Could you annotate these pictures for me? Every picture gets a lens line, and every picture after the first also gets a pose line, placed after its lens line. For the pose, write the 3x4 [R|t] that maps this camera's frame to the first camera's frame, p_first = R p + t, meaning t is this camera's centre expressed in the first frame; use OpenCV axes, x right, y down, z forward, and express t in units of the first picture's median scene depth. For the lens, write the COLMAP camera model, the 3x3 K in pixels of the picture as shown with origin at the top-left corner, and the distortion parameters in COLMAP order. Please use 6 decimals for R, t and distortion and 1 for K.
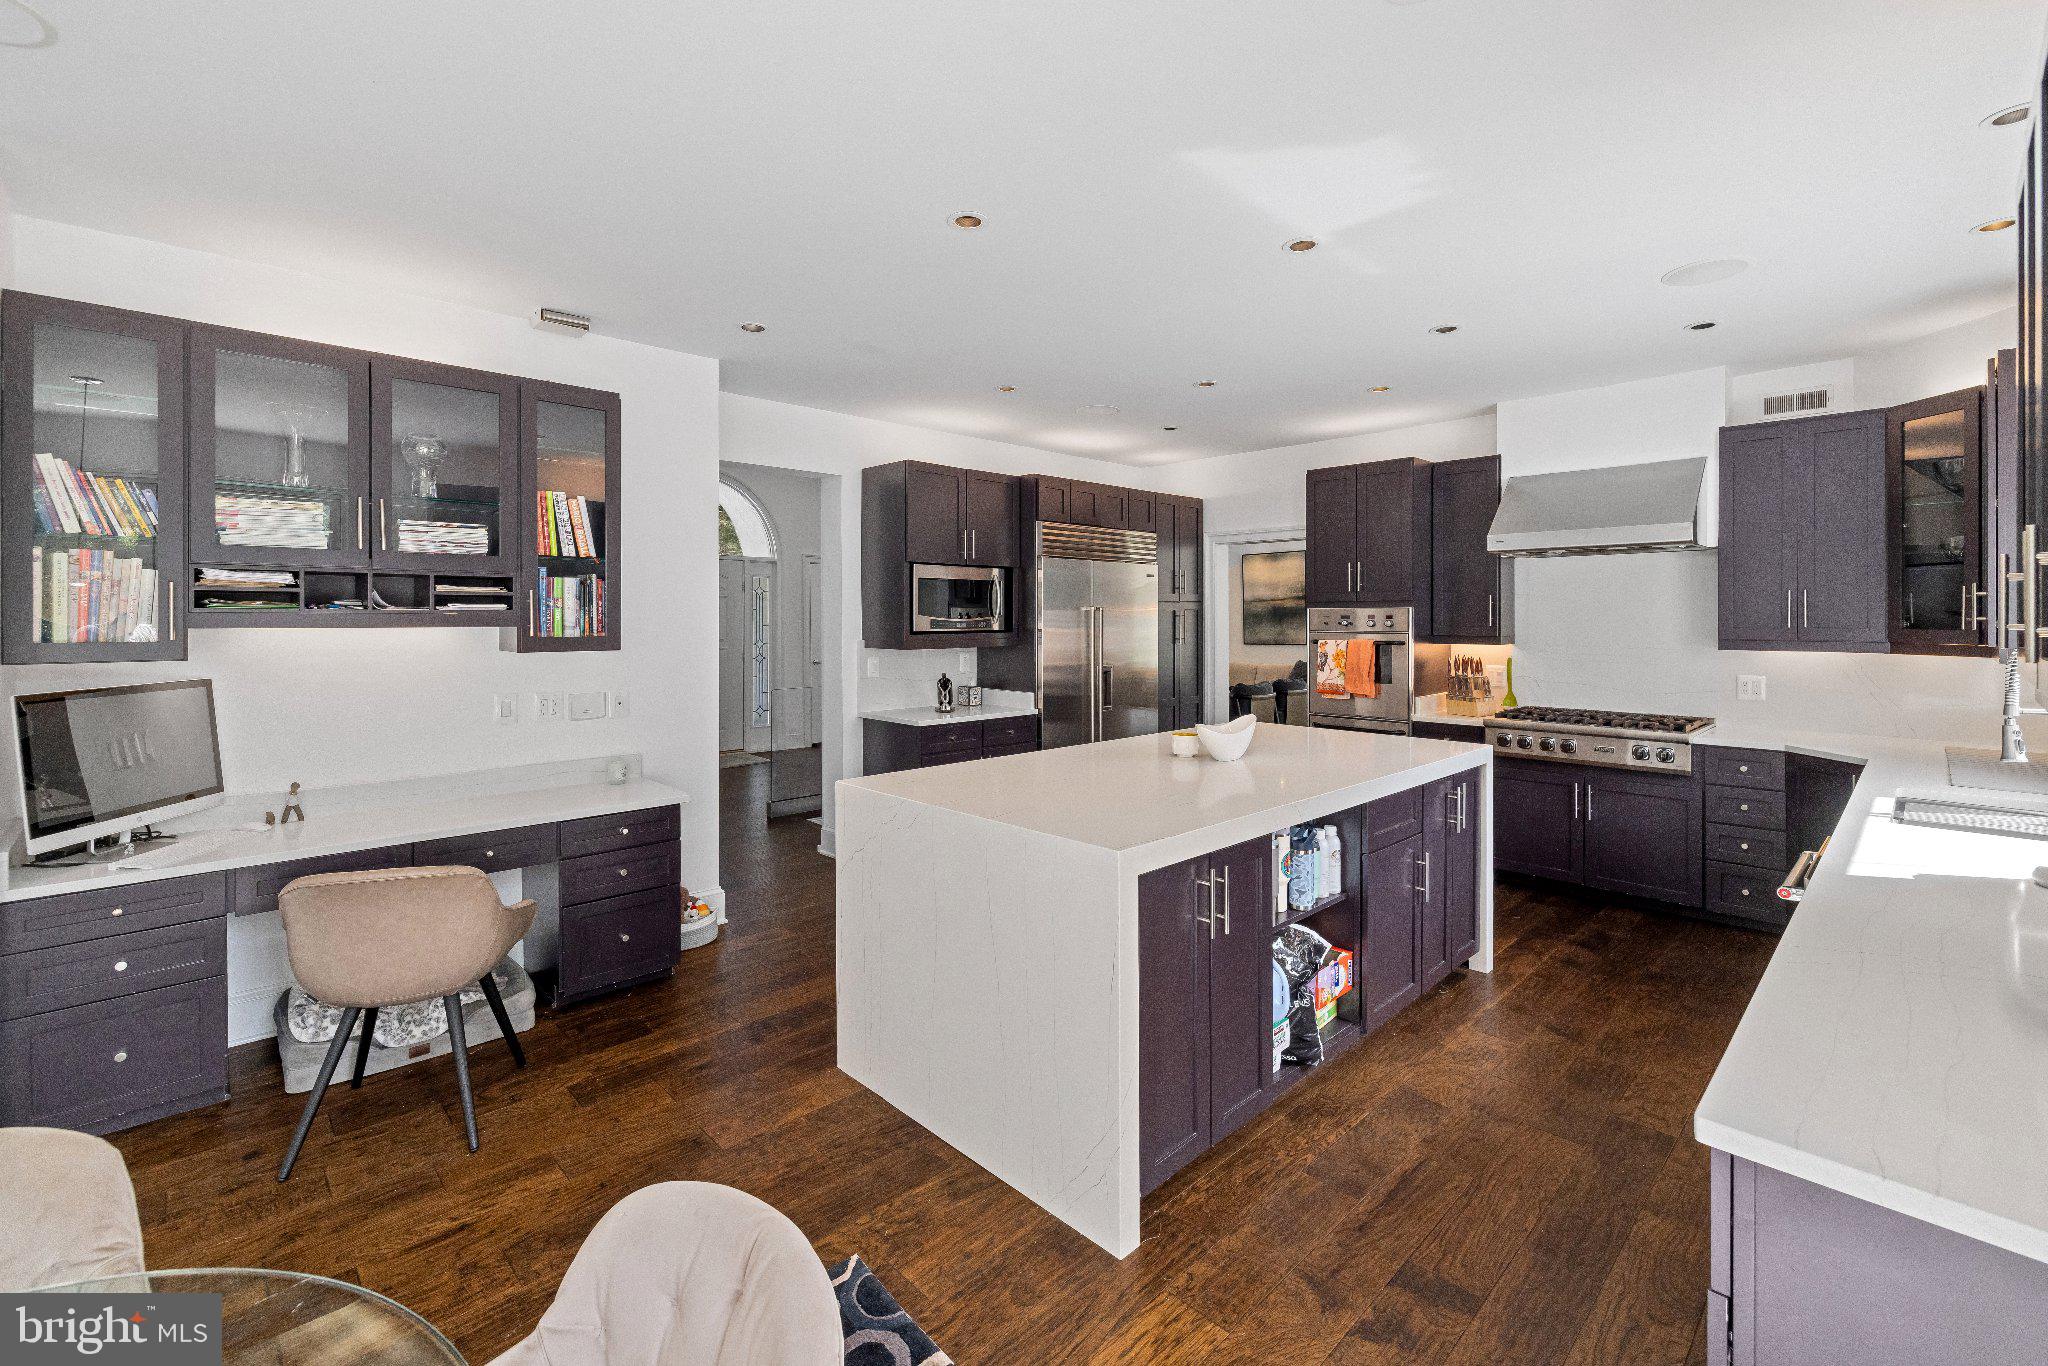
lens RADIAL K [[890.3, 0, 1018.8], [0, 890.3, 599.9], [0, 0, 1]] dist [-0.018210, 0.017808]
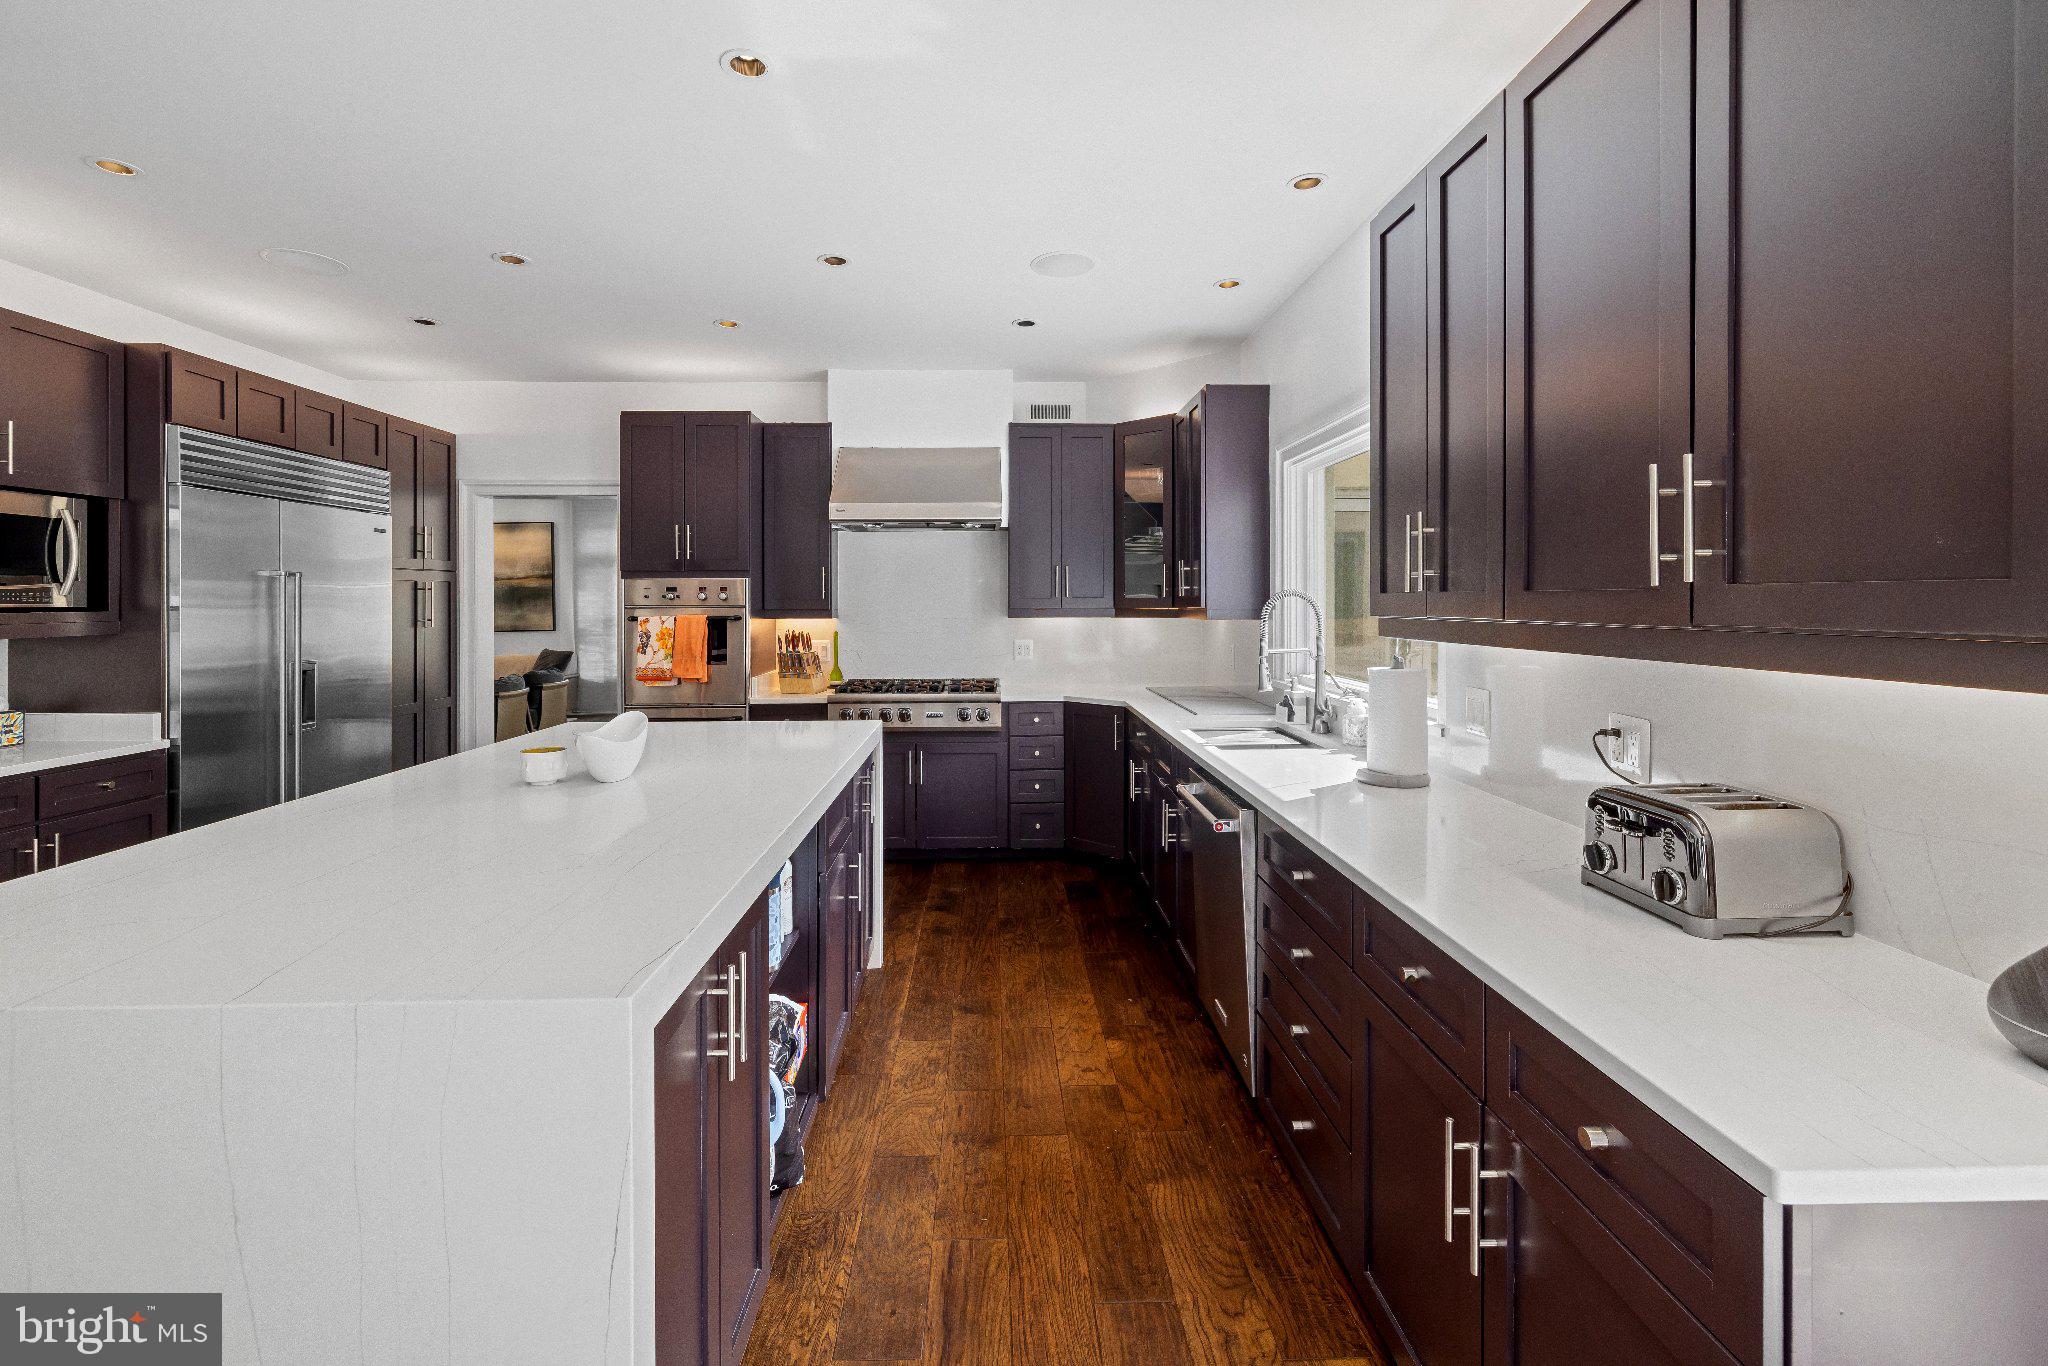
lens RADIAL K [[890.3, 0, 1018.8], [0, 890.3, 599.9], [0, 0, 1]] dist [-0.018210, 0.017808]
pose [[0.670122, -0.000385, 0.742251, -0.041590], [-0.010356, 0.999898, 0.009868, 0.018222], [-0.742179, -0.014299, 0.670049, 0.187339]]
